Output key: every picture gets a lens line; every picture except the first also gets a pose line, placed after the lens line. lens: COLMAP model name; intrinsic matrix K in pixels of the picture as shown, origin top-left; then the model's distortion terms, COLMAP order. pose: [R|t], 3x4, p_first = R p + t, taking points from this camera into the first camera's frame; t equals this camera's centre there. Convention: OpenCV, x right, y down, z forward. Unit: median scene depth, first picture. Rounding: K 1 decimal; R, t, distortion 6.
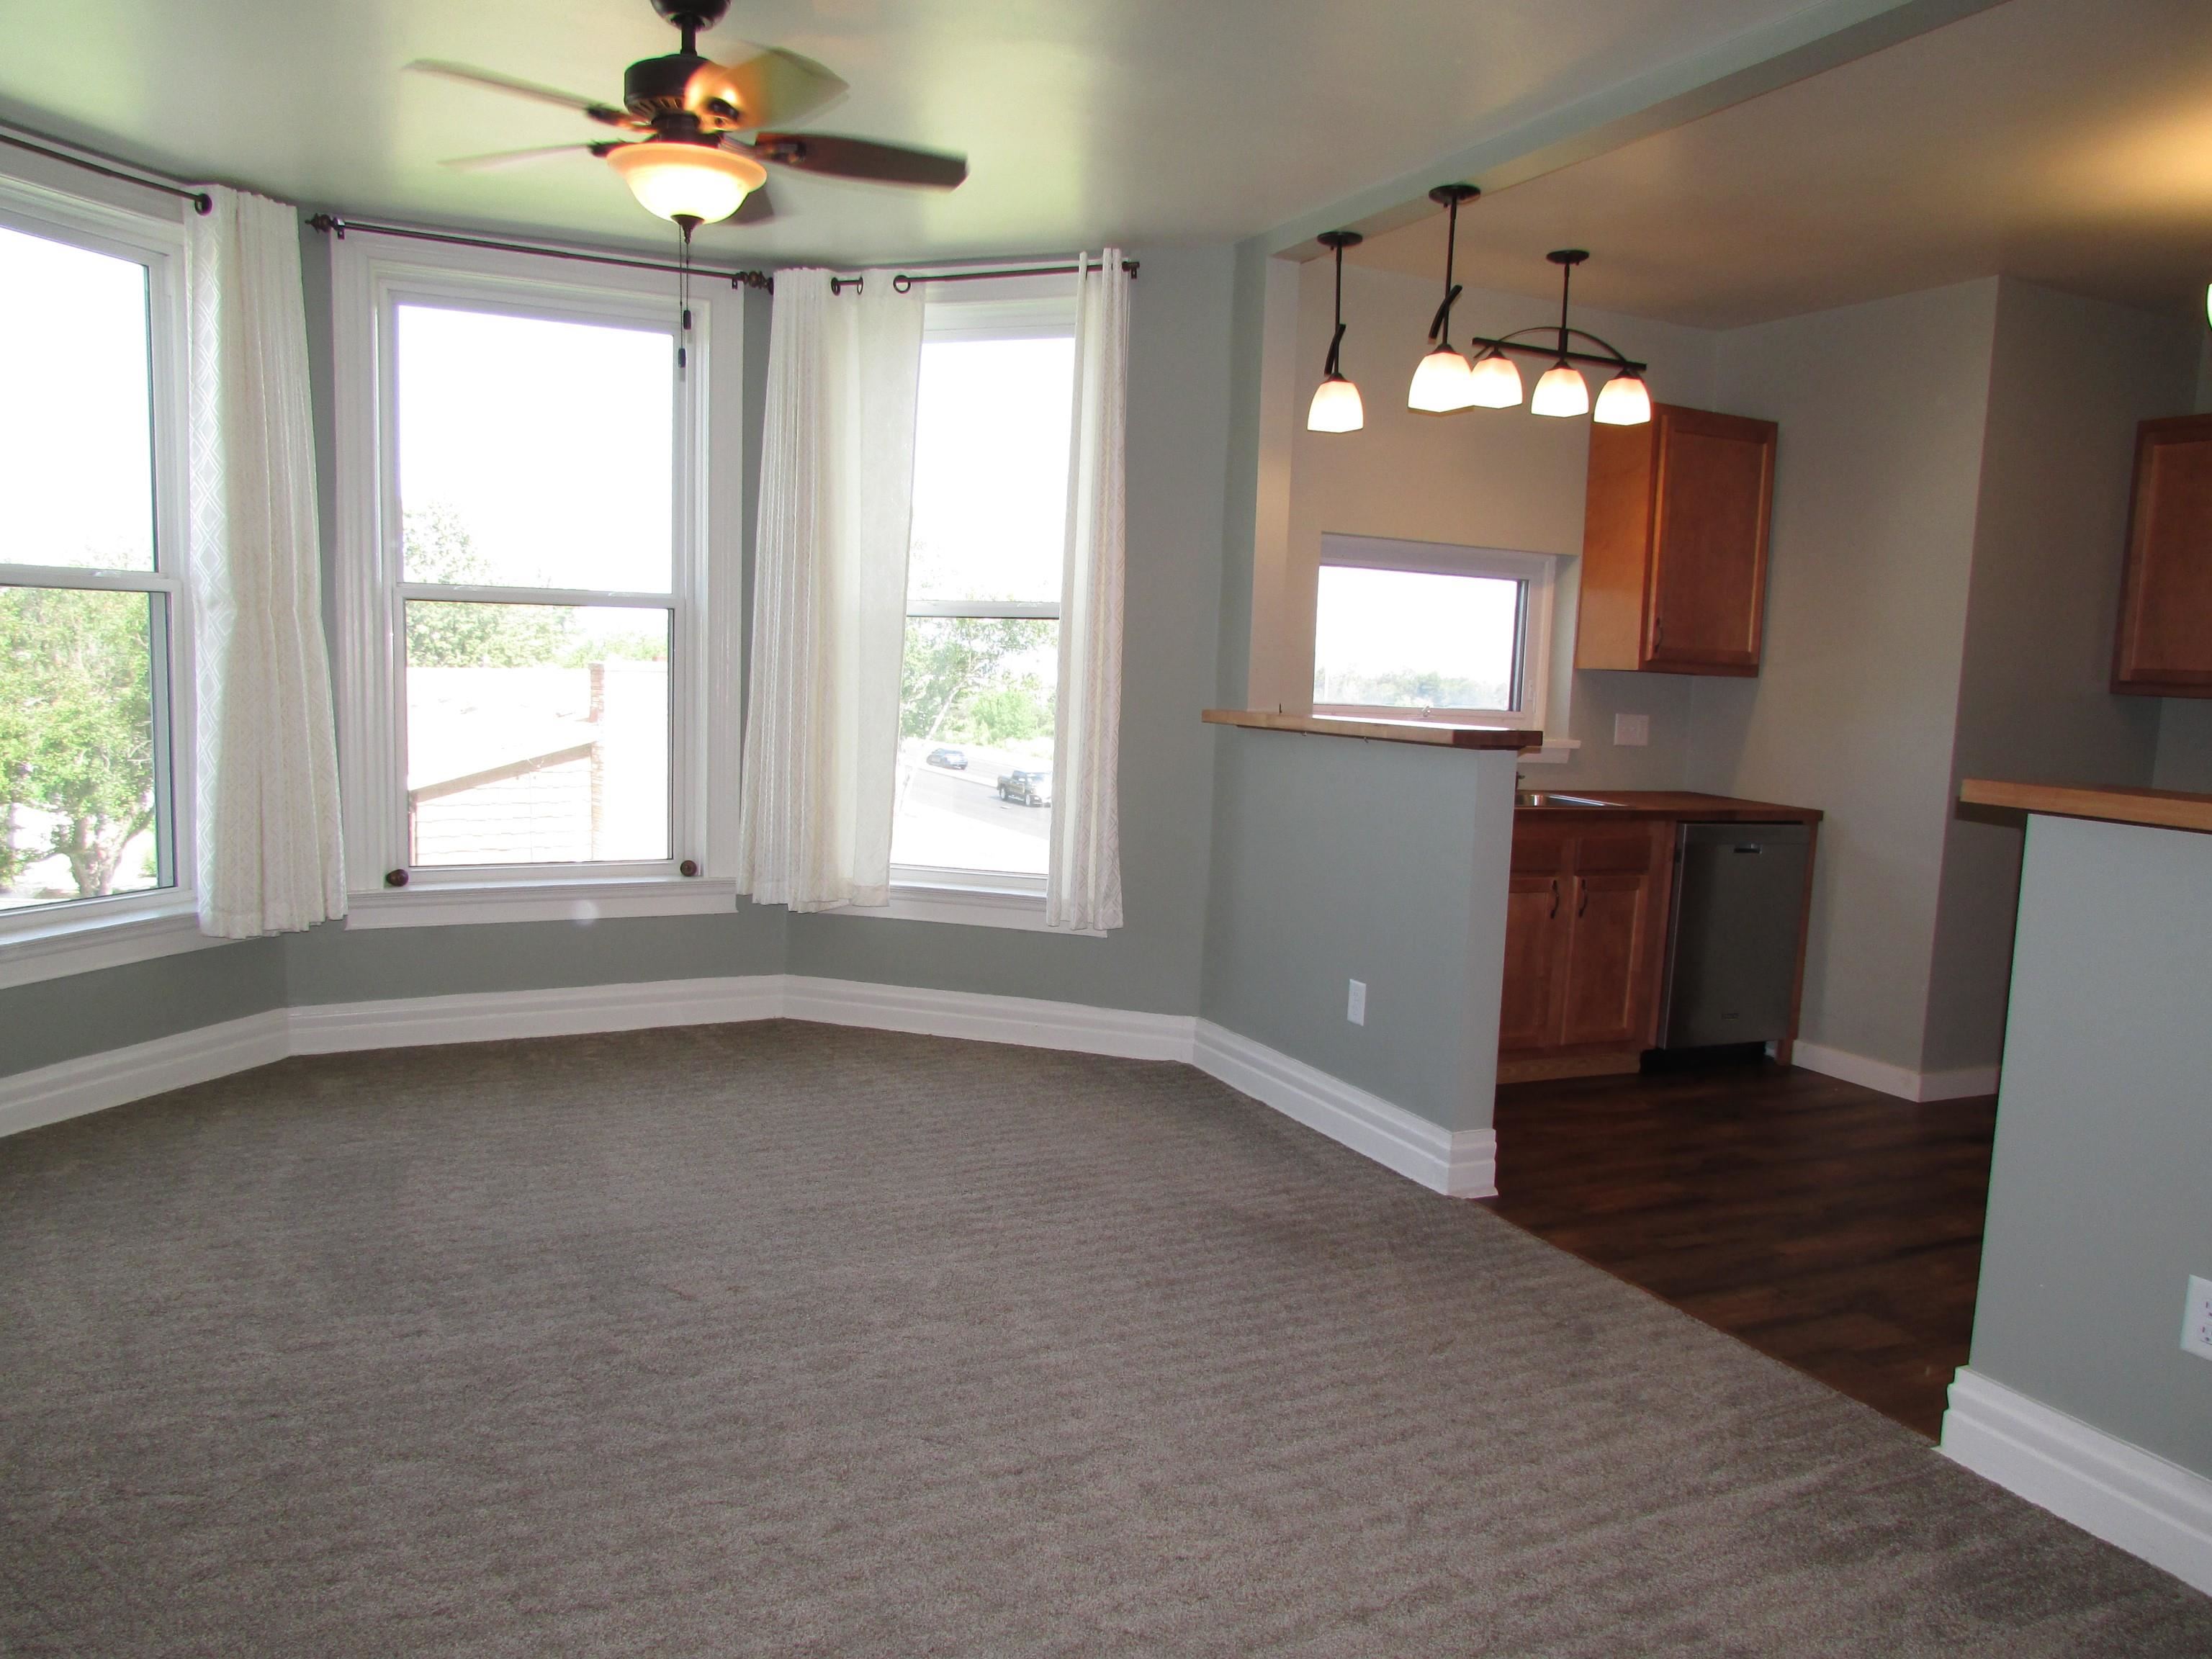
lens RADIAL K [[1642.6, 0, 1105.0], [0, 1642.6, 841.7], [0, 0, 1]] dist [-0.005629, 0.004520]
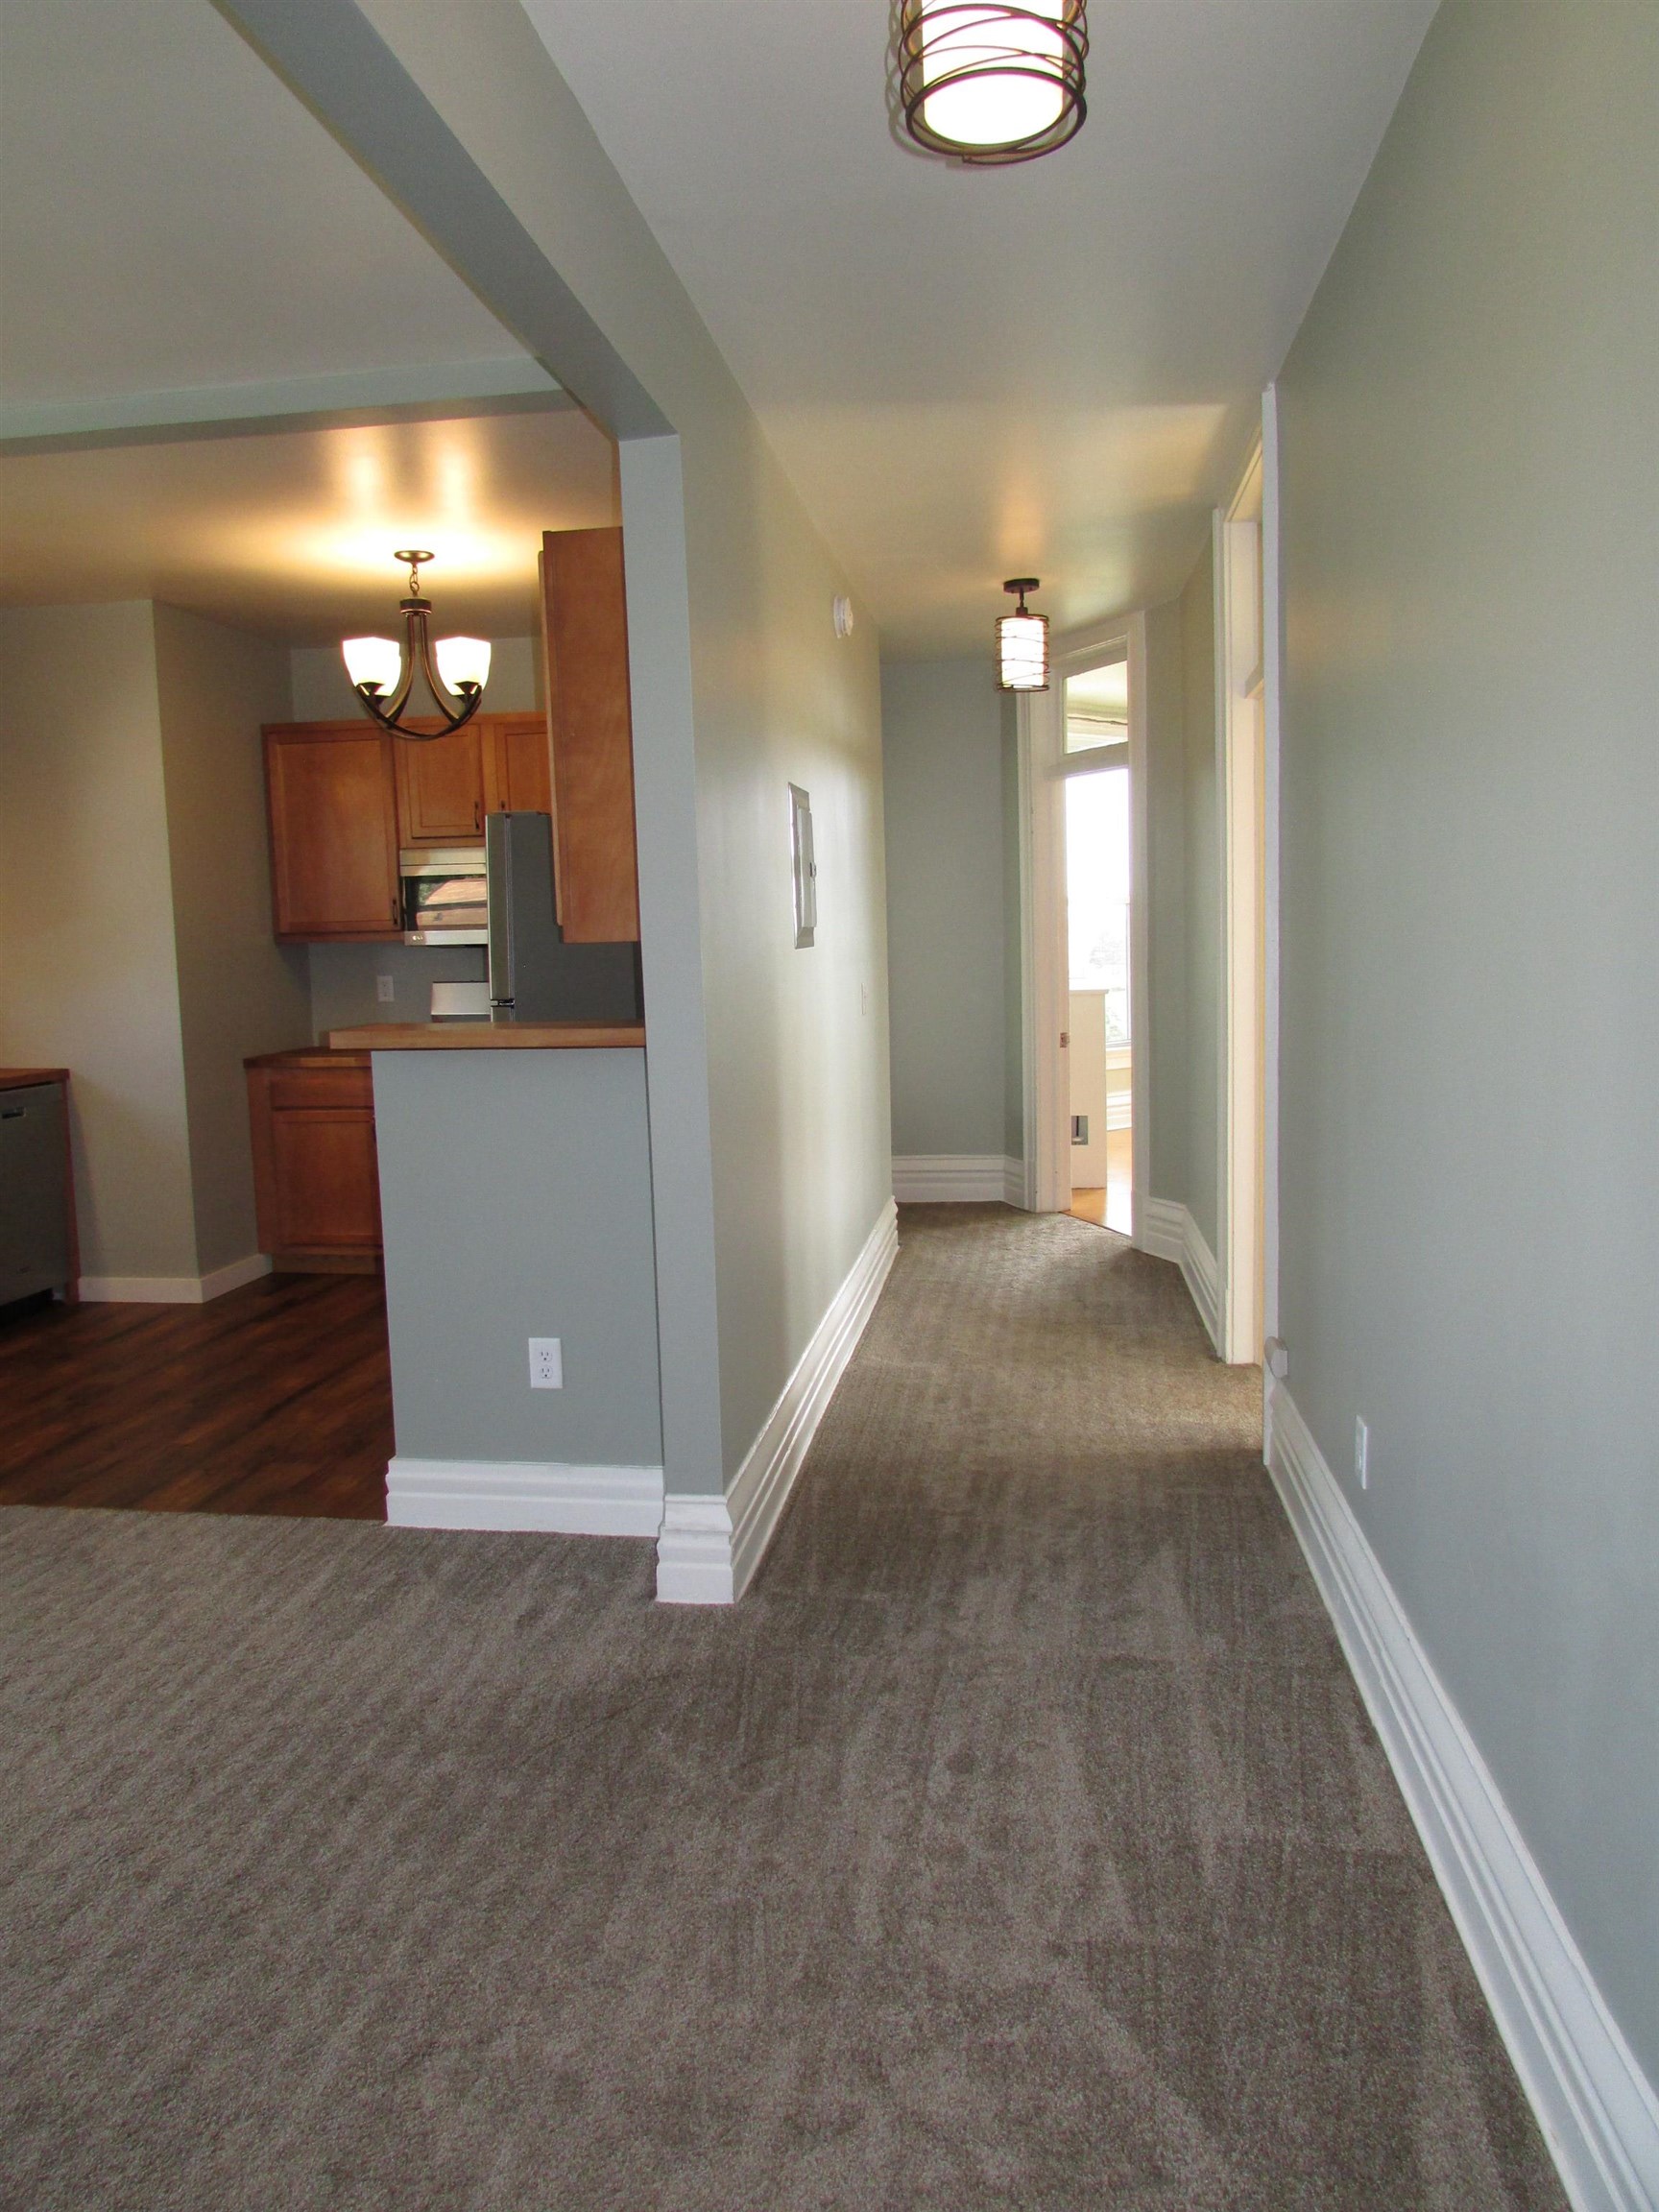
lens RADIAL K [[1642.6, 0, 828.3], [0, 1642.6, 1107.9], [0, 0, 1]] dist [-0.005629, 0.004520]
pose [[0.569250, -0.157476, 0.806943, -0.306215], [0.143854, 0.985422, 0.090826, -0.036345], [-0.809482, 0.064380, 0.583605, -0.100564]]
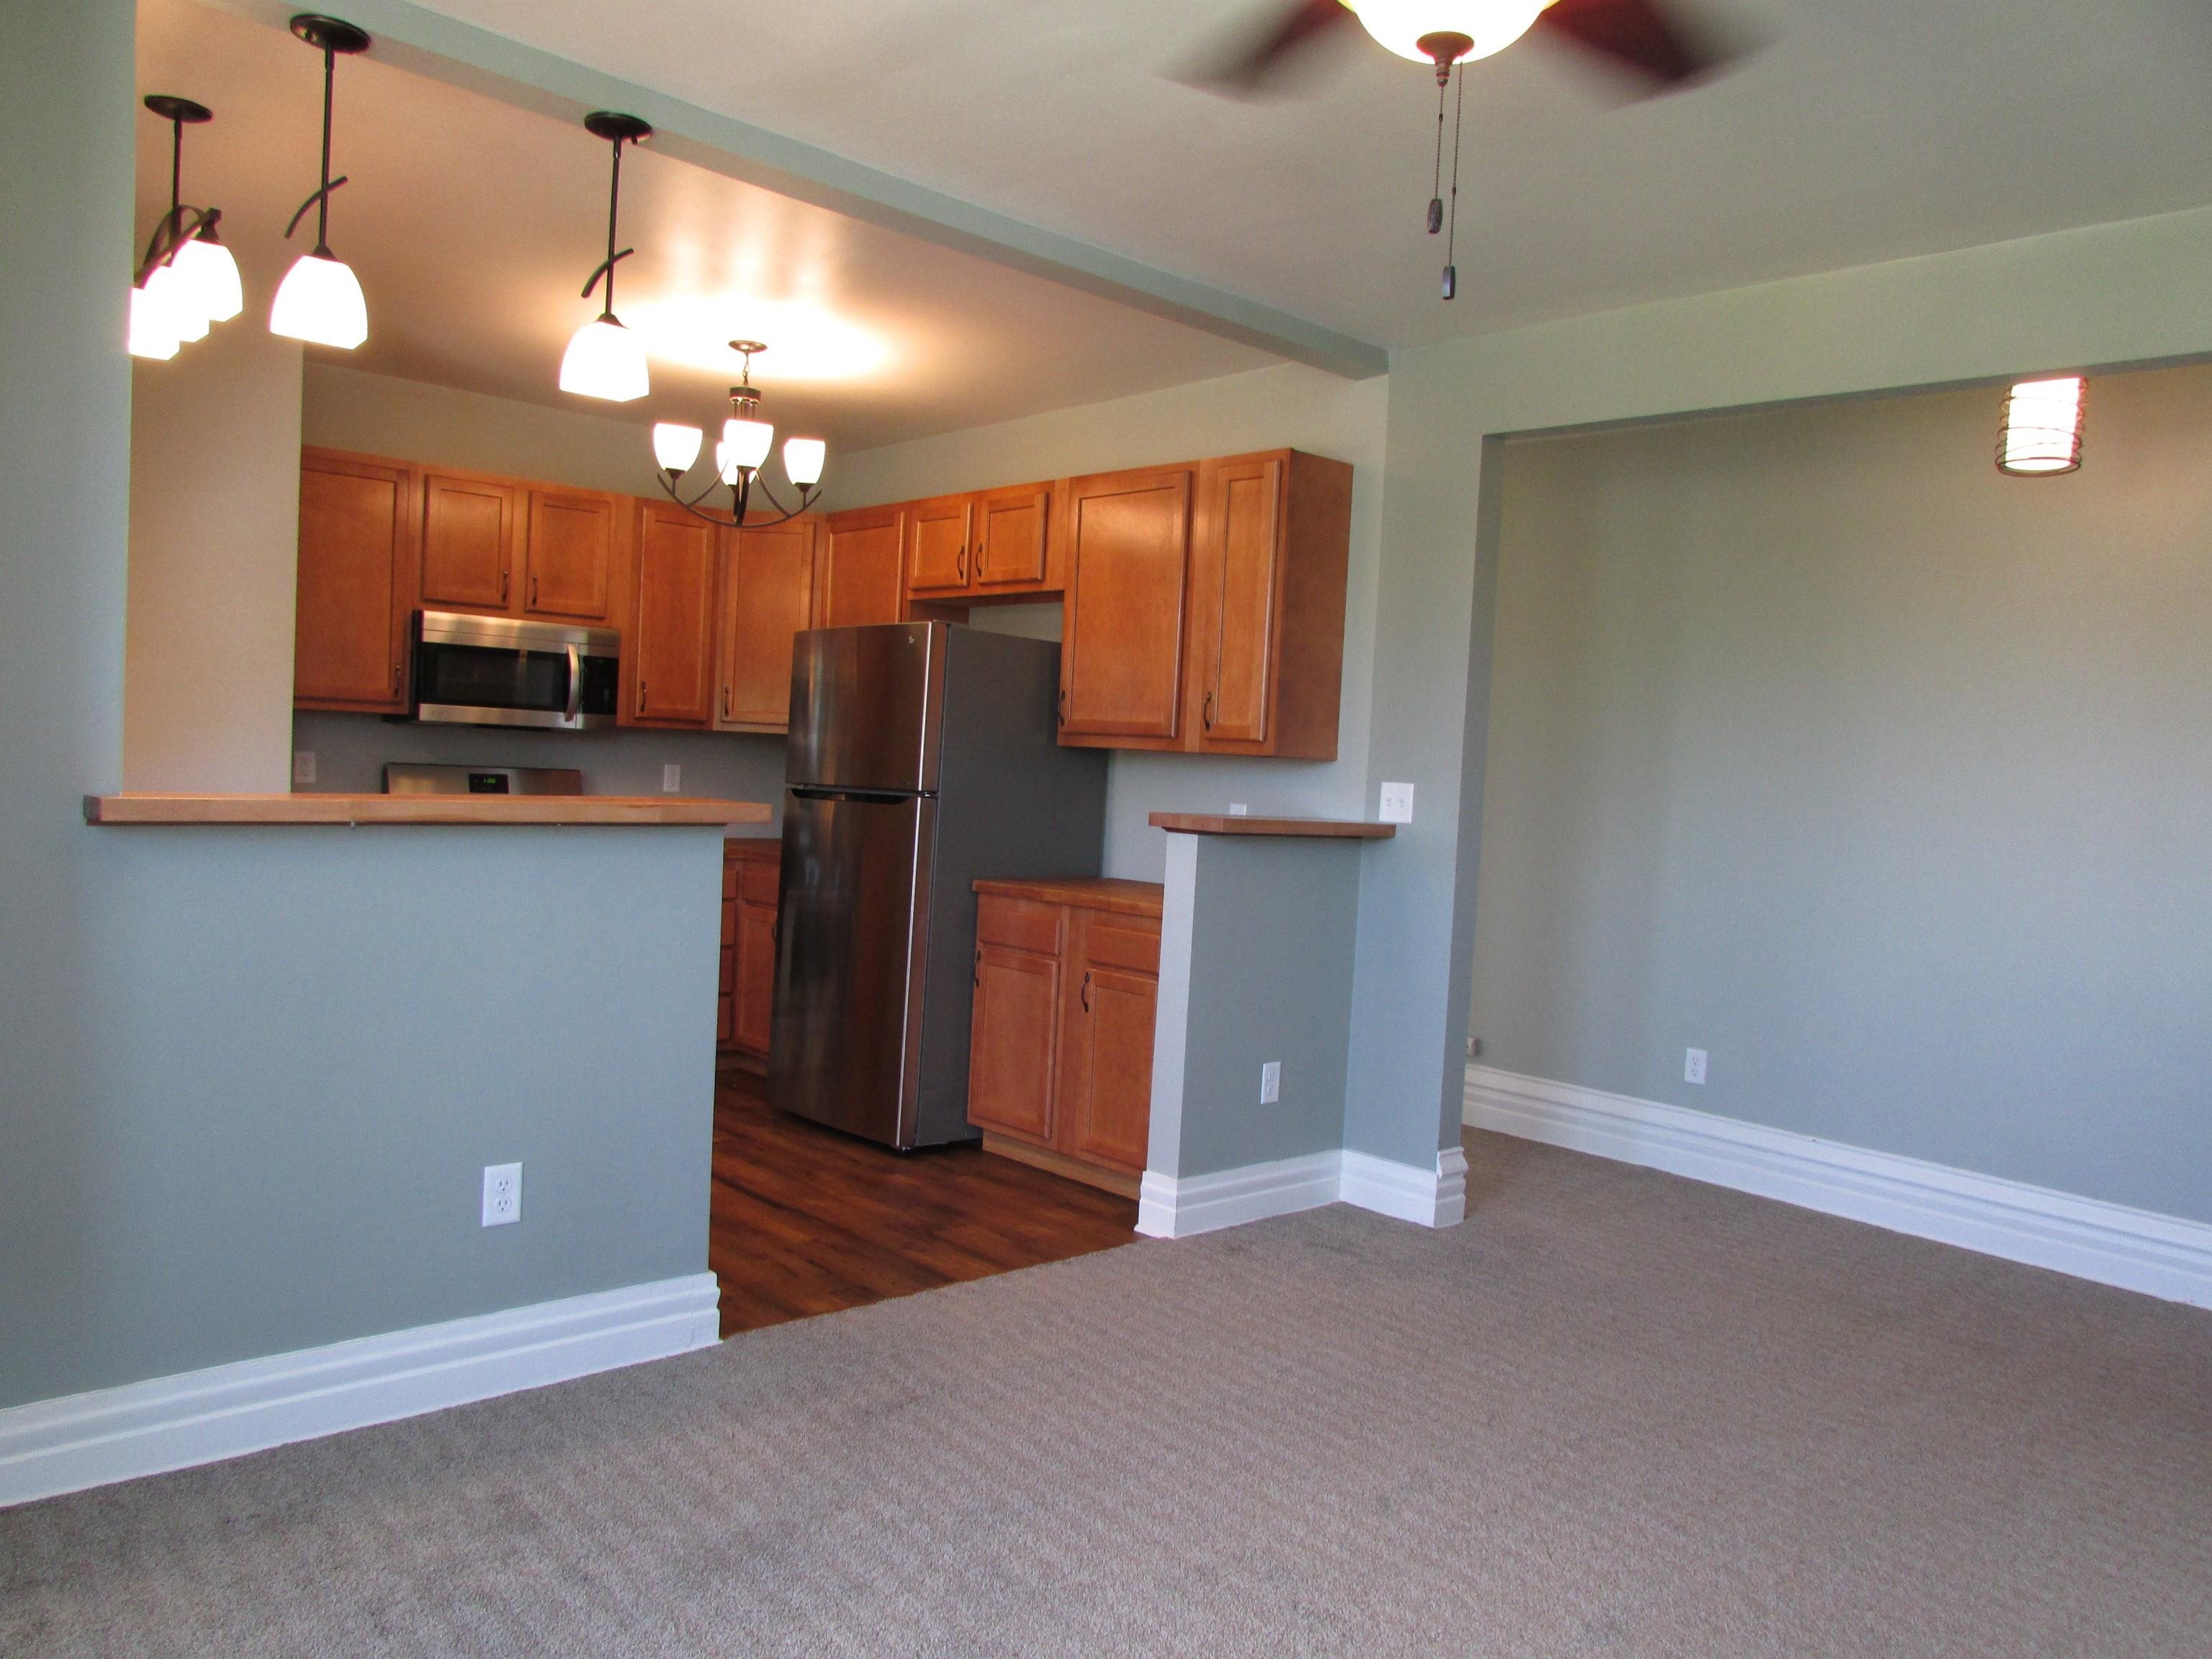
lens RADIAL K [[1642.6, 0, 1105.0], [0, 1642.6, 841.7], [0, 0, 1]] dist [-0.005629, 0.004520]
pose [[-0.304685, -0.092082, 0.947992, -0.863960], [0.057703, 0.991703, 0.114874, -0.175637], [-0.950704, 0.089702, -0.296843, 1.403146]]
